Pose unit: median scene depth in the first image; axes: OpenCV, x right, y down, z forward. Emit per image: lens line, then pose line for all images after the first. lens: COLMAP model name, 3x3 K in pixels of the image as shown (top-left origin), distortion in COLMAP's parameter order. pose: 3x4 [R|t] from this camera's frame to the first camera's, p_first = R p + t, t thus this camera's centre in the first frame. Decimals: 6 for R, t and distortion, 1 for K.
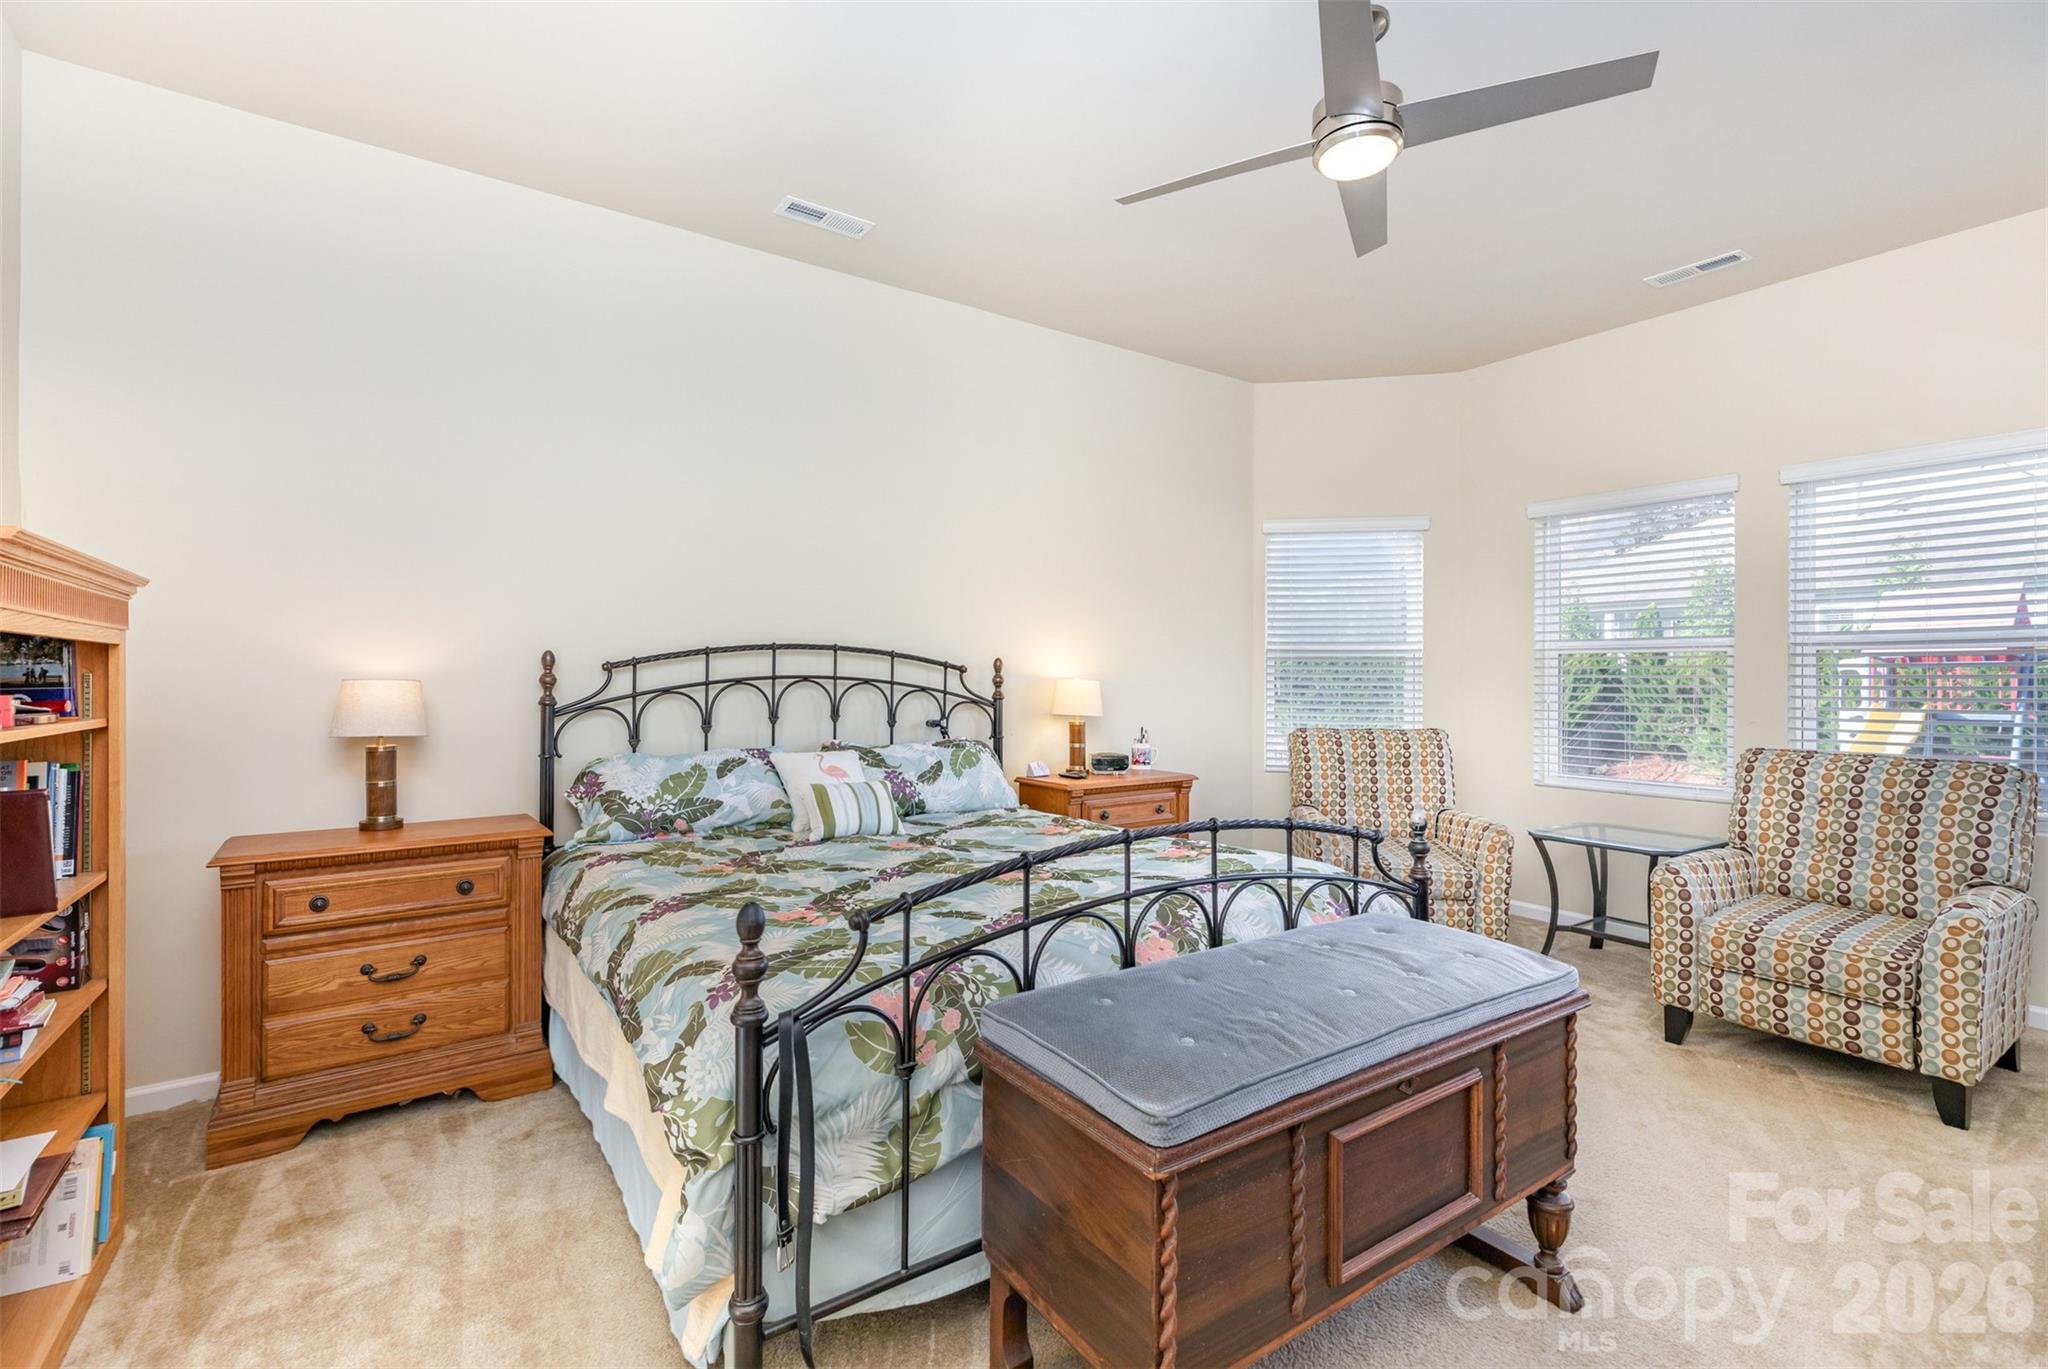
lens RADIAL K [[912.0, 0, 1023.0], [0, 912.0, 678.3], [0, 0, 1]] dist [0.009628, -0.001818]
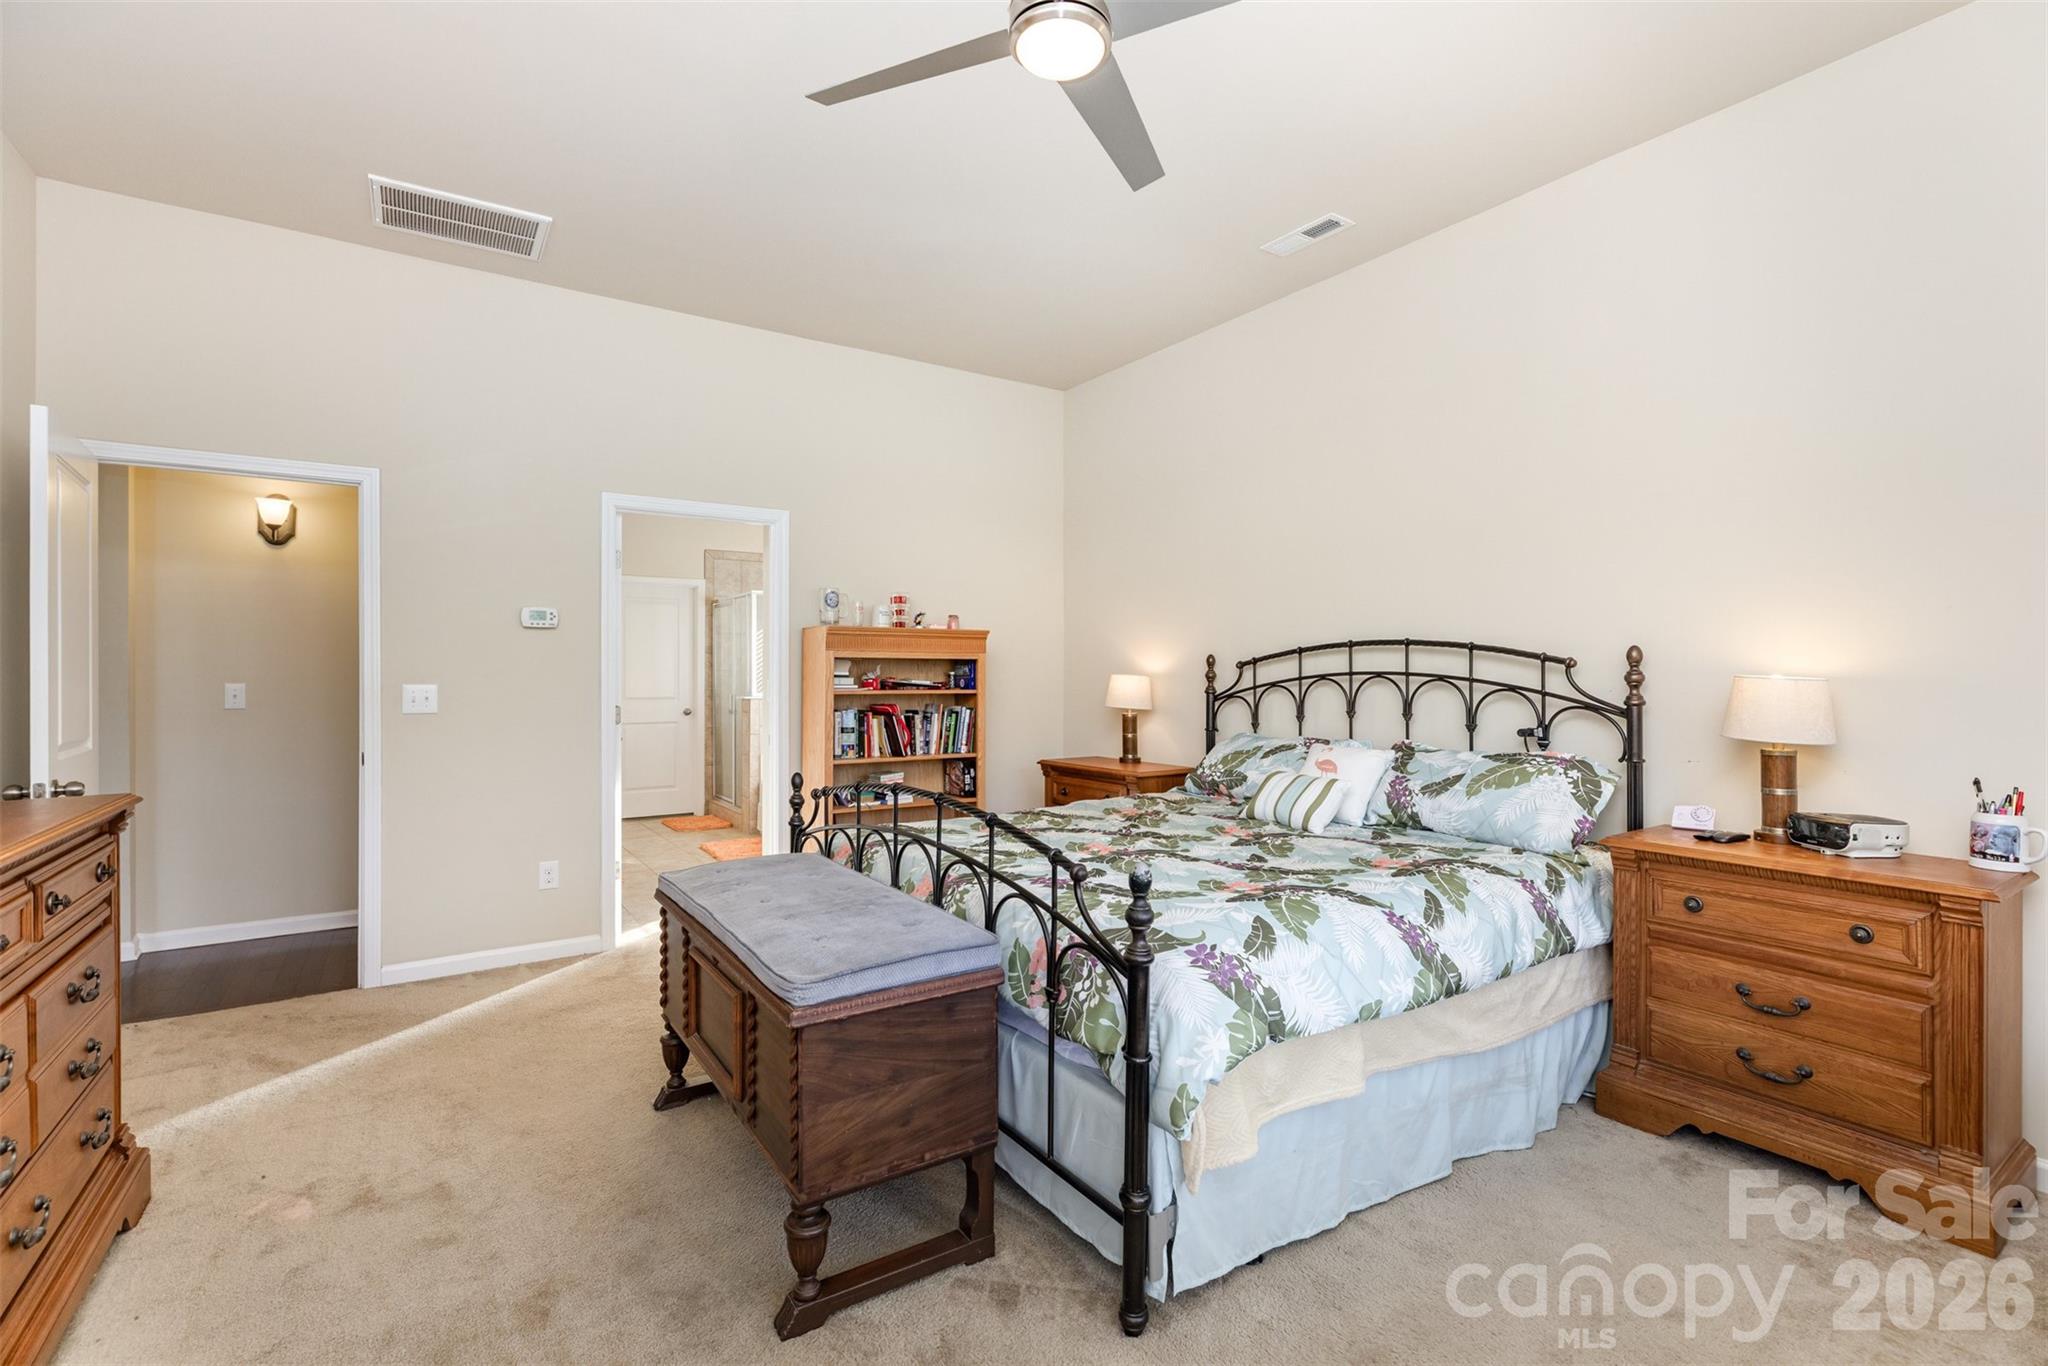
lens RADIAL K [[912.0, 0, 1020.2], [0, 912.0, 677.2], [0, 0, 1]] dist [0.009628, -0.001818]
pose [[-0.007570, 0.001545, -0.999970, 0.764973], [-0.007548, 0.999970, 0.001602, 0.004359], [0.999943, 0.007559, -0.007558, 0.625546]]
